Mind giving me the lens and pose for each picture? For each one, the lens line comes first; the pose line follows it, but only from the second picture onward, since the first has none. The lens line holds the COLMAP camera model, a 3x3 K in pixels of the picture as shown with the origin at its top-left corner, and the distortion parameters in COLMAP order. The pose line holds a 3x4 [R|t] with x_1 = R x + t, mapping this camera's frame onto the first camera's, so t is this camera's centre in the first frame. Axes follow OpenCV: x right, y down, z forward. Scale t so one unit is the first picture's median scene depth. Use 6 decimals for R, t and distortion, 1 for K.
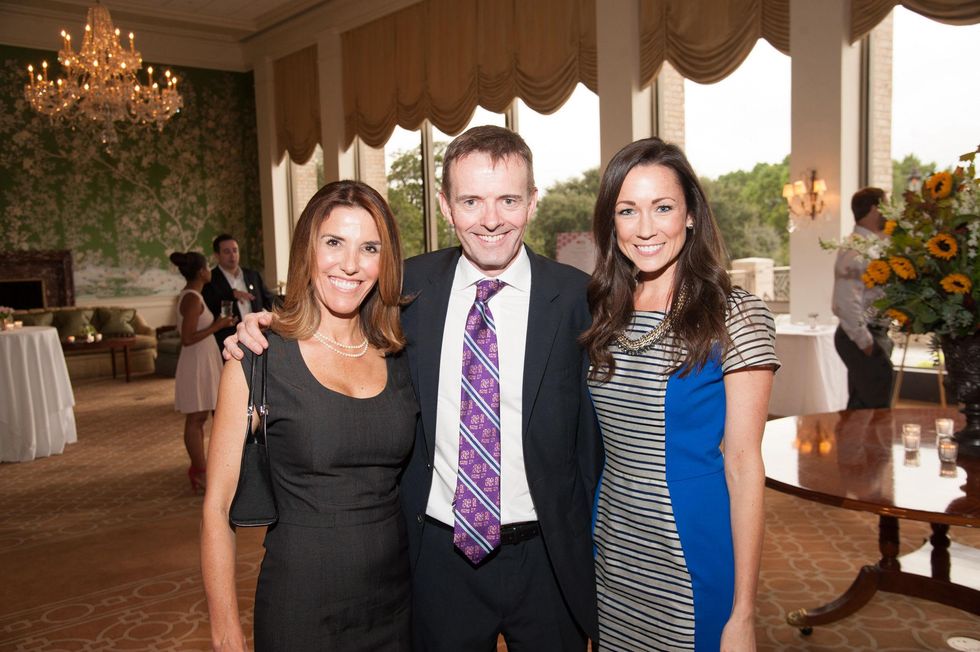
lens RADIAL K [[830.2, 0, 490.0], [0, 830.2, 326.0], [0, 0, 1]] dist [-0.053293, 0.089529]
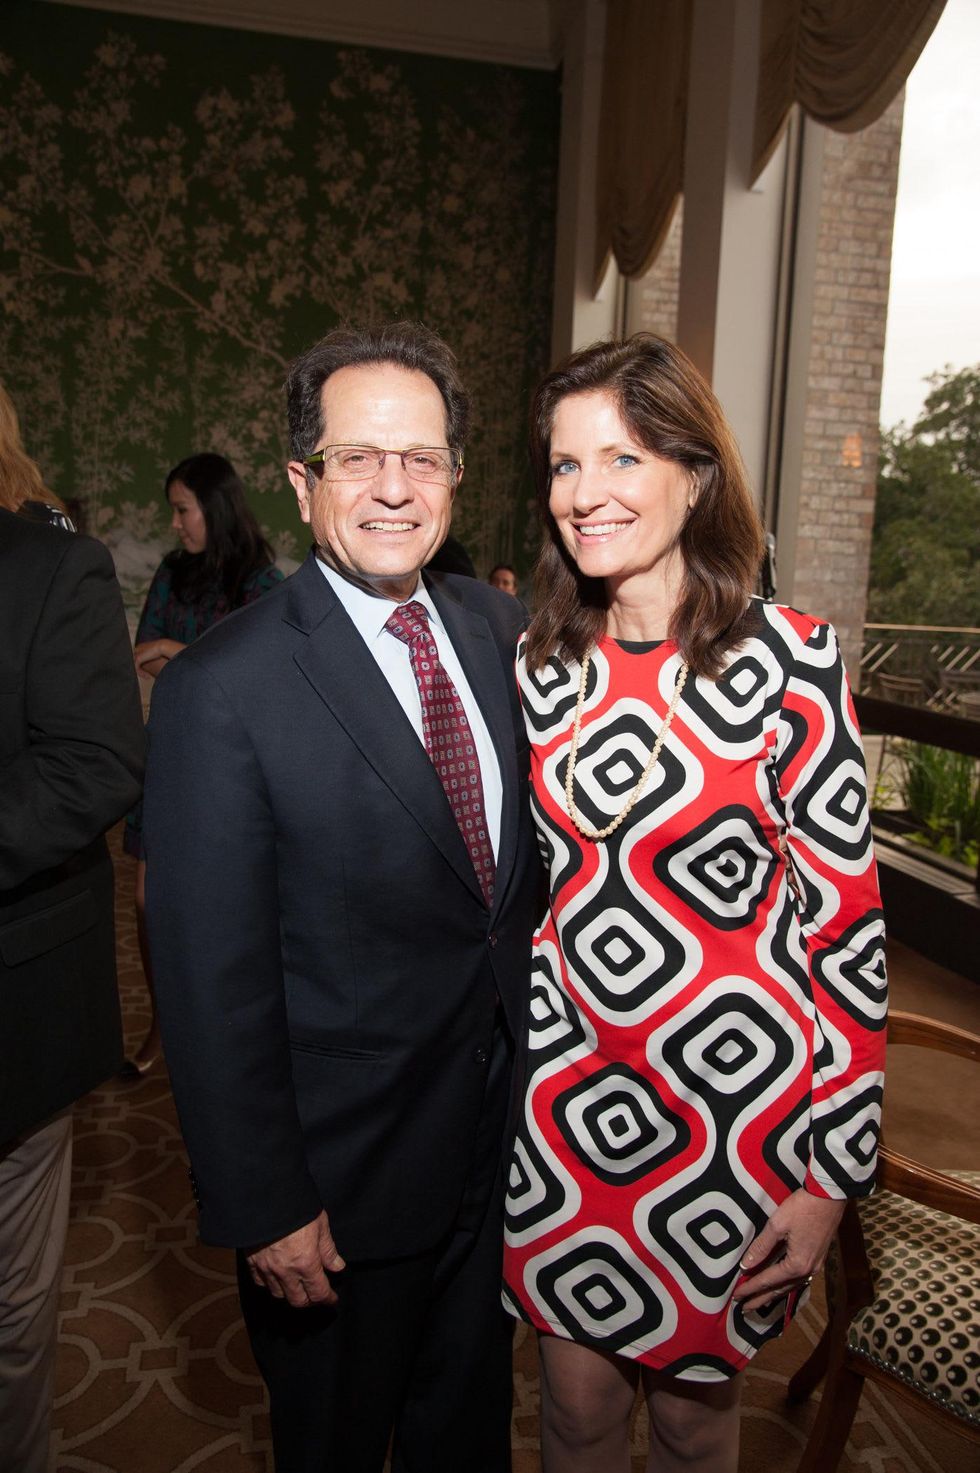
lens RADIAL K [[1247.8, 0, 451.3], [0, 1247.8, 741.1], [0, 0, 1]] dist [-0.053293, 0.089529]
pose [[0.889206, 0.125215, -0.440039, -0.047156], [-0.101502, 0.991841, 0.077123, -0.036671], [0.446106, -0.023914, 0.894661, 0.495754]]
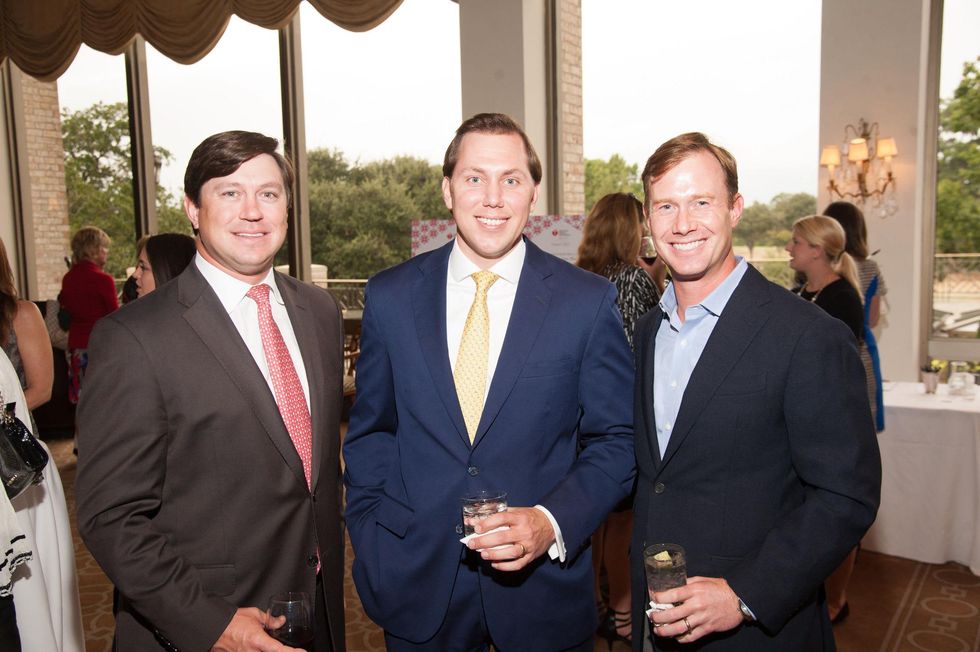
lens RADIAL K [[924.0, 0, 508.6], [0, 924.0, 322.2], [0, 0, 1]] dist [0.046827, 0.020345]
pose [[0.943936, -0.020979, 0.329461, -0.036701], [0.023852, 0.999705, -0.004679, -0.016941], [-0.329266, 0.012275, 0.944157, 0.180747]]
